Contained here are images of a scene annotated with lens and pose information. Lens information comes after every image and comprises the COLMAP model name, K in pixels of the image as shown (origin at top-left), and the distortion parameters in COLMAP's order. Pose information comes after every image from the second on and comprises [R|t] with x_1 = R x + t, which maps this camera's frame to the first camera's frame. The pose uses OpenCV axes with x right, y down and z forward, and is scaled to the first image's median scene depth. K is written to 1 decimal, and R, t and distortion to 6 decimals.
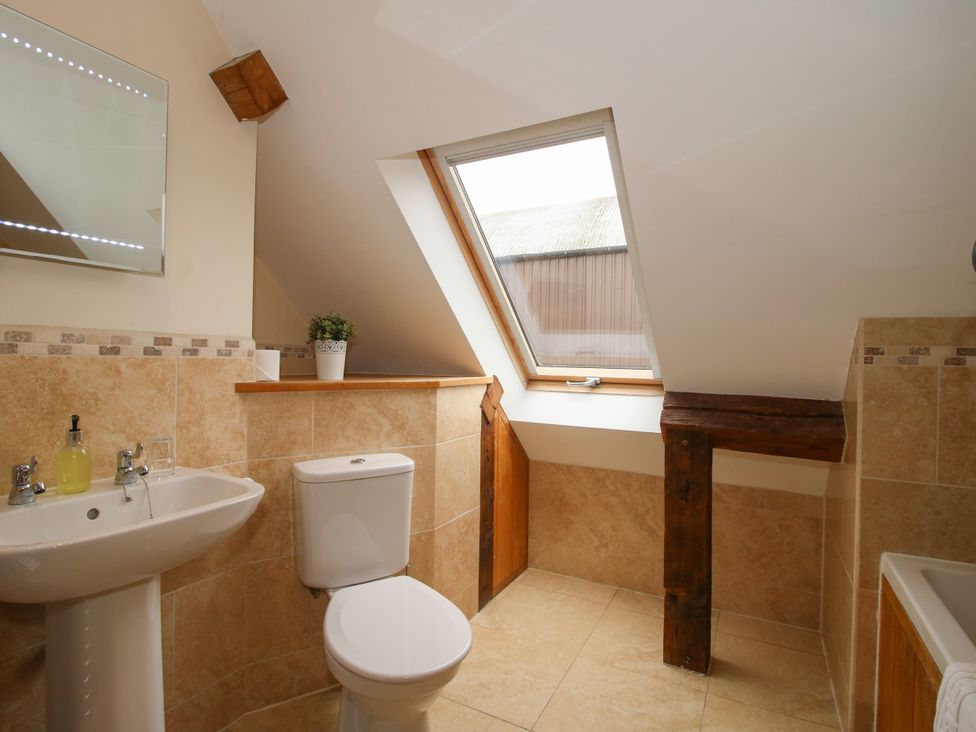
lens RADIAL K [[508.2, 0, 482.7], [0, 508.2, 357.6], [0, 0, 1]] dist [0.003129, -0.016589]
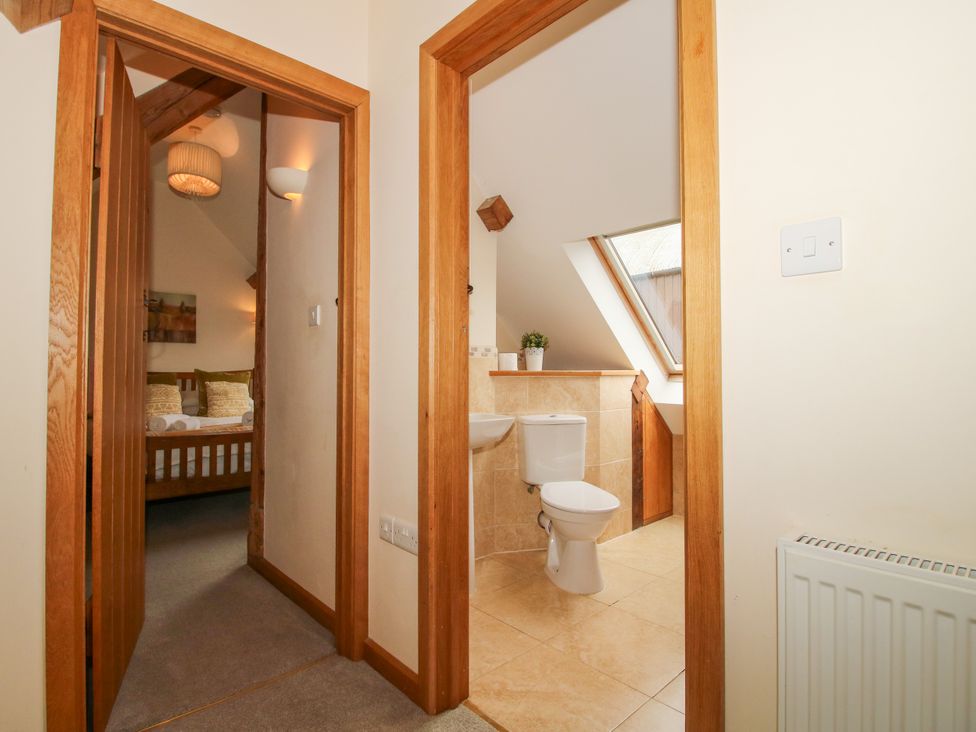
lens RADIAL K [[508.2, 0, 482.7], [0, 508.2, 357.6], [0, 0, 1]] dist [0.003129, -0.016589]
pose [[0.946751, -0.019980, -0.321345, 0.075280], [0.011770, 0.999553, -0.027472, 0.042452], [0.321750, 0.022227, 0.946564, -0.630672]]
